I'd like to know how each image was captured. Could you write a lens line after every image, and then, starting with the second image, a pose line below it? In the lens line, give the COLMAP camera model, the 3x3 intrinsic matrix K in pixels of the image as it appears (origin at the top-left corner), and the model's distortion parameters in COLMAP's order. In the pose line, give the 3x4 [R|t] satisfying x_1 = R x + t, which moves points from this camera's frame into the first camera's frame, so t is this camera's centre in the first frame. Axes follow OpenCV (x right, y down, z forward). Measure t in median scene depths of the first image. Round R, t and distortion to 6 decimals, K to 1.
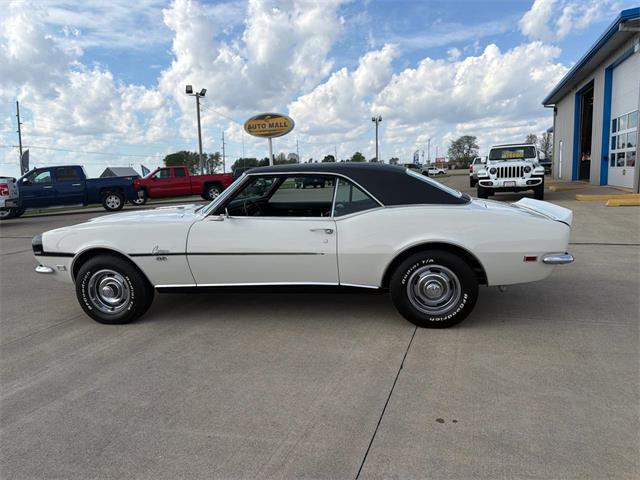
lens RADIAL K [[453.0, 0, 323.5], [0, 453.0, 241.4], [0, 0, 1]] dist [0.057575, -0.066726]
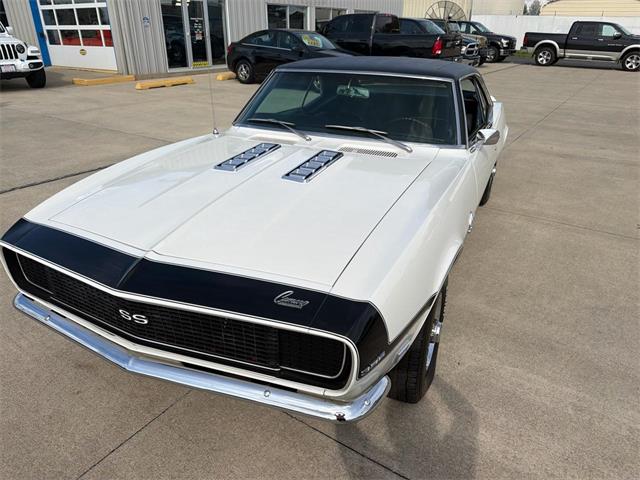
lens RADIAL K [[457.9, 0, 321.6], [0, 457.9, 238.9], [0, 0, 1]] dist [0.005471, -0.008325]
pose [[0.243325, -0.363657, 0.899192, -0.269214], [0.128895, 0.930956, 0.341624, -0.052946], [-0.961342, 0.032776, 0.273398, 0.282450]]
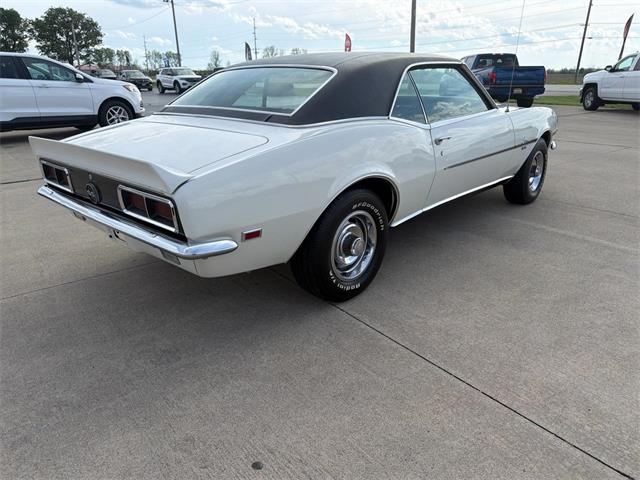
lens RADIAL K [[453.0, 0, 323.5], [0, 453.0, 241.4], [0, 0, 1]] dist [0.057575, -0.066726]
pose [[-0.533125, 0.328370, -0.779712, 0.228703], [-0.102094, 0.889901, 0.444582, -0.072475], [0.839854, 0.316621, -0.440903, 0.441439]]
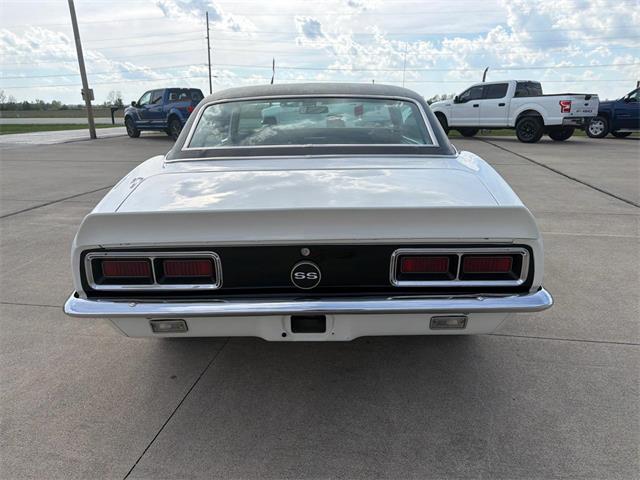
lens RADIAL K [[457.9, 0, 321.6], [0, 457.9, 238.9], [0, 0, 1]] dist [0.005471, -0.008325]
pose [[0.171629, 0.310639, -0.934905, 0.241019], [-0.148632, 0.946288, 0.287136, -0.047978], [0.973885, 0.089676, 0.208582, 0.277758]]
